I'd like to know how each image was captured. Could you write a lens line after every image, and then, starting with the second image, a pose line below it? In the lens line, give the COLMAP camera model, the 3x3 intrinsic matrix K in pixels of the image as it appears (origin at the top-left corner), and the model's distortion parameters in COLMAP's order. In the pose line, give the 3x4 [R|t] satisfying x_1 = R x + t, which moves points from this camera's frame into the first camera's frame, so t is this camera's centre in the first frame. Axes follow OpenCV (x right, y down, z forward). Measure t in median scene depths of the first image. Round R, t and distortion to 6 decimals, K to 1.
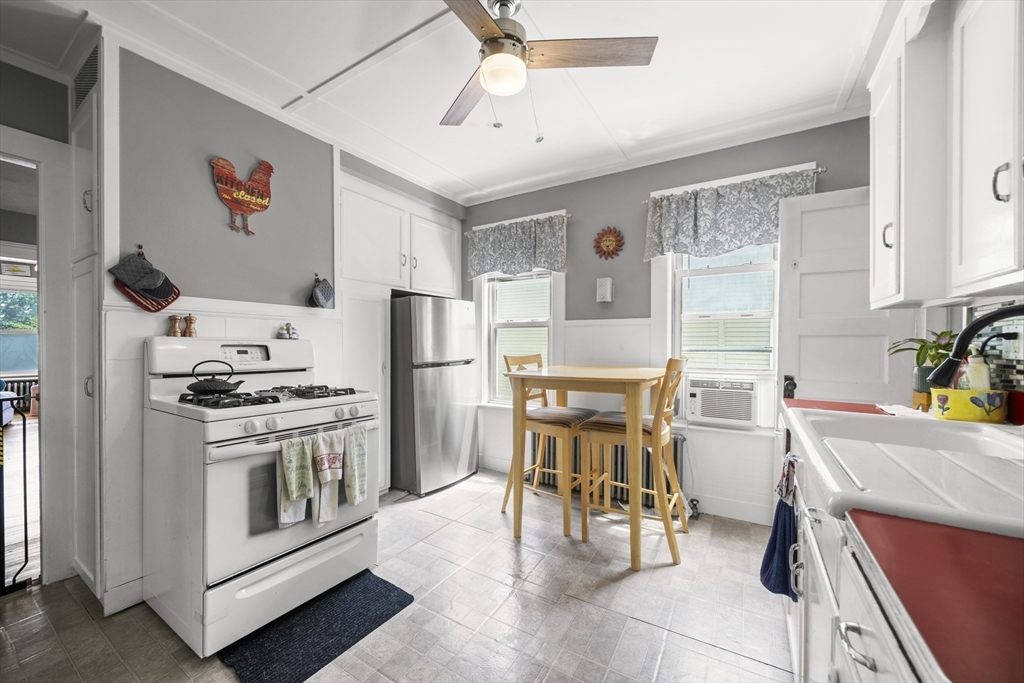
lens RADIAL K [[391.6, 0, 521.5], [0, 391.6, 348.1], [0, 0, 1]] dist [-0.001287, 0.000027]
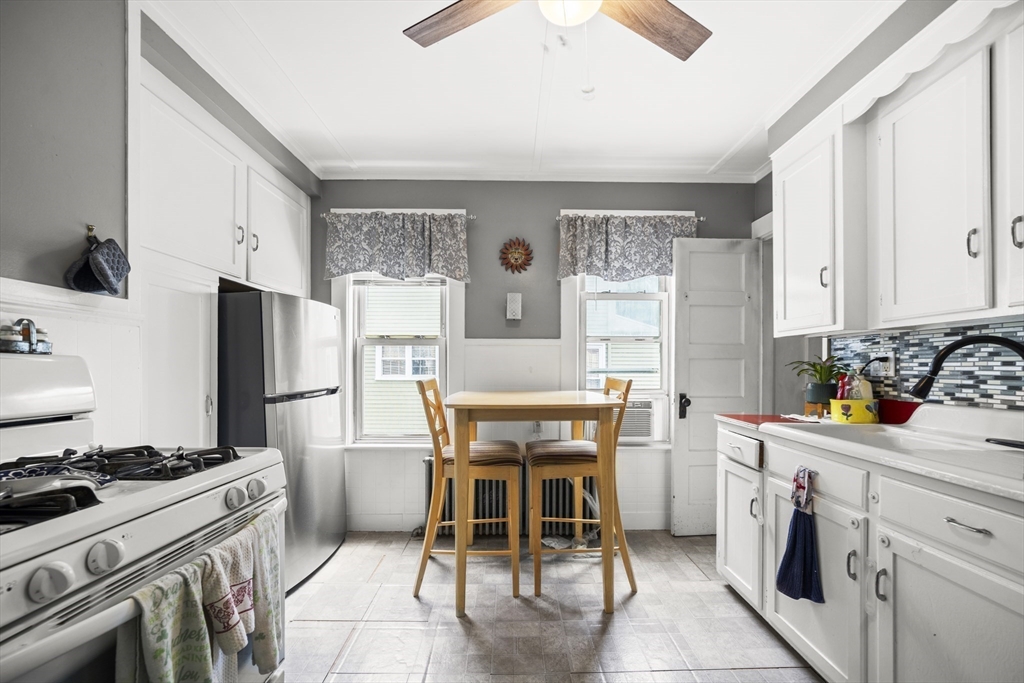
lens RADIAL K [[391.6, 0, 516.7], [0, 391.6, 366.6], [0, 0, 1]] dist [-0.001287, 0.000027]
pose [[0.850873, 0.000469, 0.525370, -0.297926], [0.006224, 0.999920, -0.010973, 0.001095], [-0.525334, 0.012606, 0.850803, 0.261316]]
